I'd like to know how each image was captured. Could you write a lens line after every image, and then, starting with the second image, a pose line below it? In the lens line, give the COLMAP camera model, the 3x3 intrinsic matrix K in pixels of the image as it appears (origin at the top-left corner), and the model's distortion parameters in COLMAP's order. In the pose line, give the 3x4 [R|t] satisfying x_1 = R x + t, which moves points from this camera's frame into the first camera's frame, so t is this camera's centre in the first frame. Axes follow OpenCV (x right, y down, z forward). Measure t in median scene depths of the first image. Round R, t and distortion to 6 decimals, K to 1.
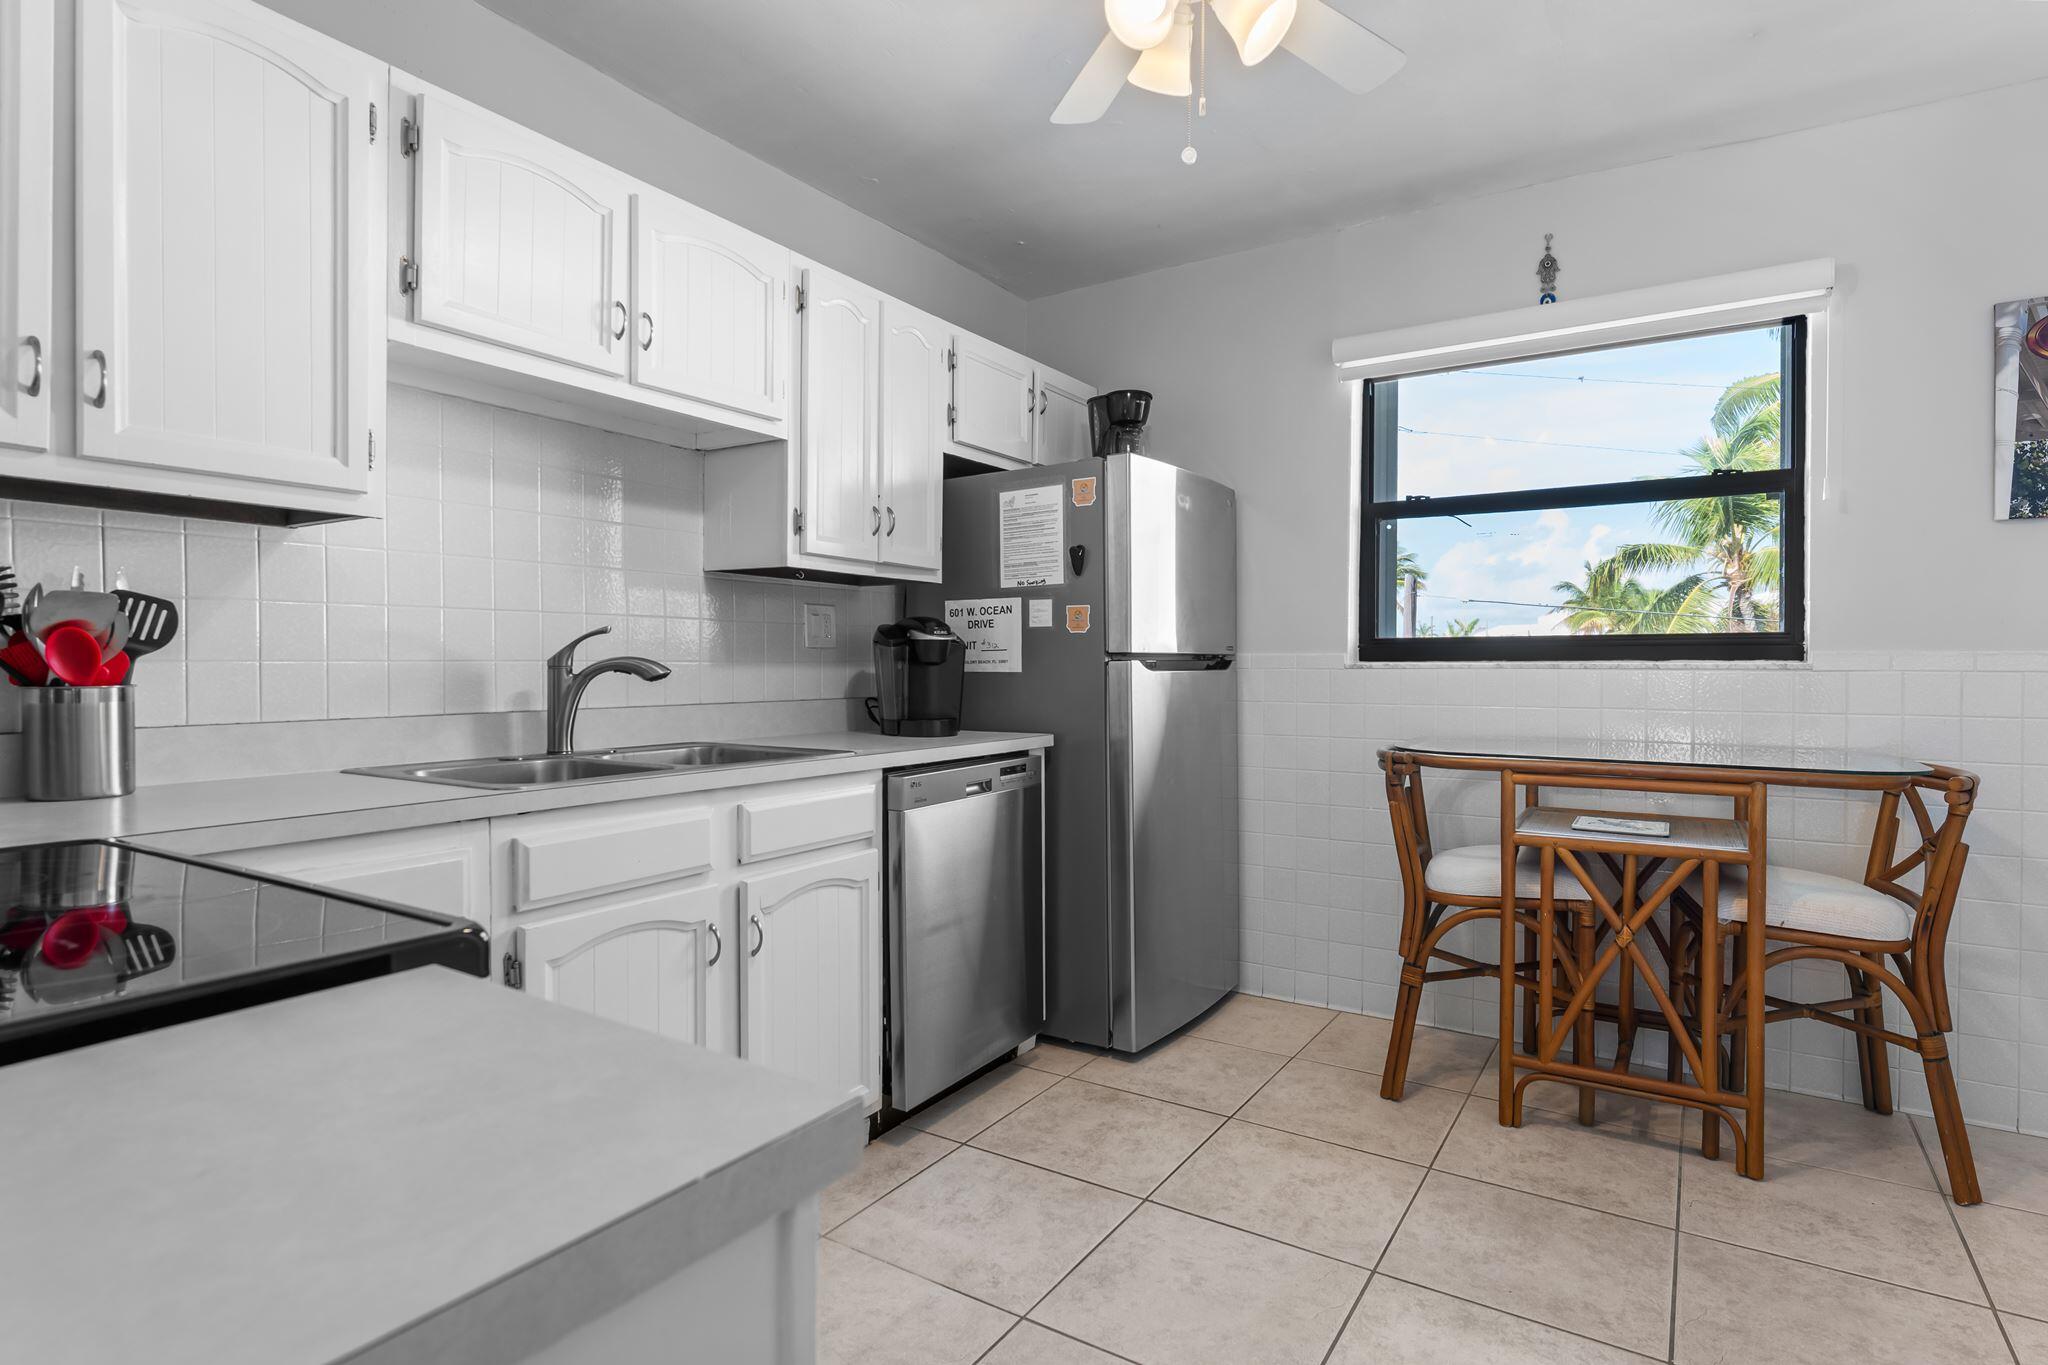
lens RADIAL K [[1051.9, 0, 1032.1], [0, 1051.9, 668.7], [0, 0, 1]] dist [0.000567, 0.000115]
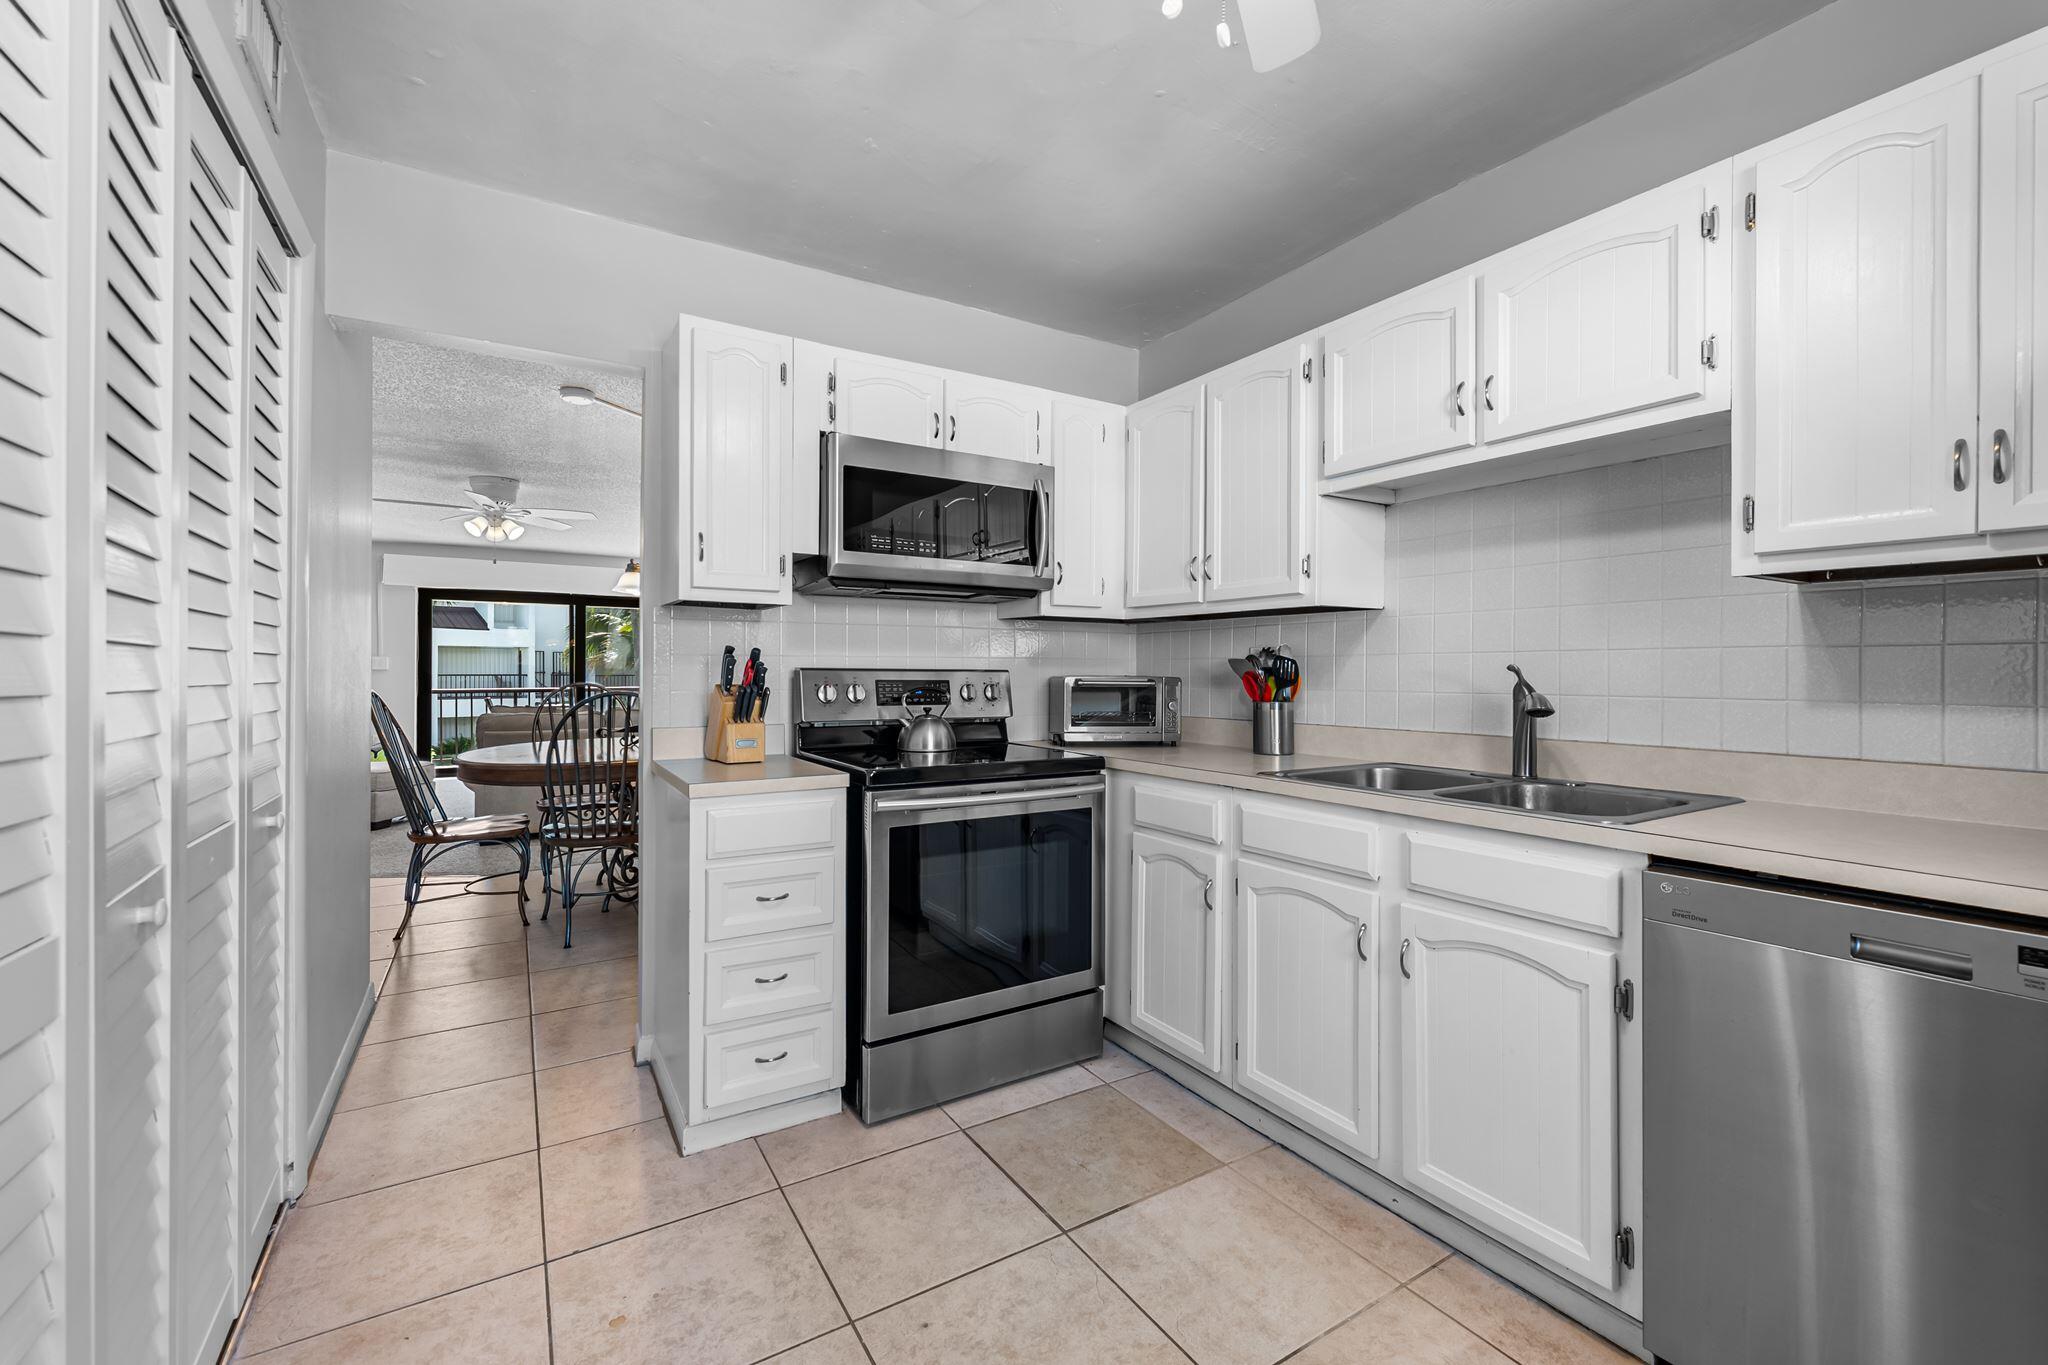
lens RADIAL K [[838.7, 0, 1024.3], [0, 838.7, 672.3], [0, 0, 1]] dist [-0.002937, -0.000032]
pose [[-0.429631, -0.001260, -0.903004, 0.528460], [-0.007137, 0.999973, 0.002000, -0.027156], [0.902976, 0.007304, -0.429628, 0.806476]]
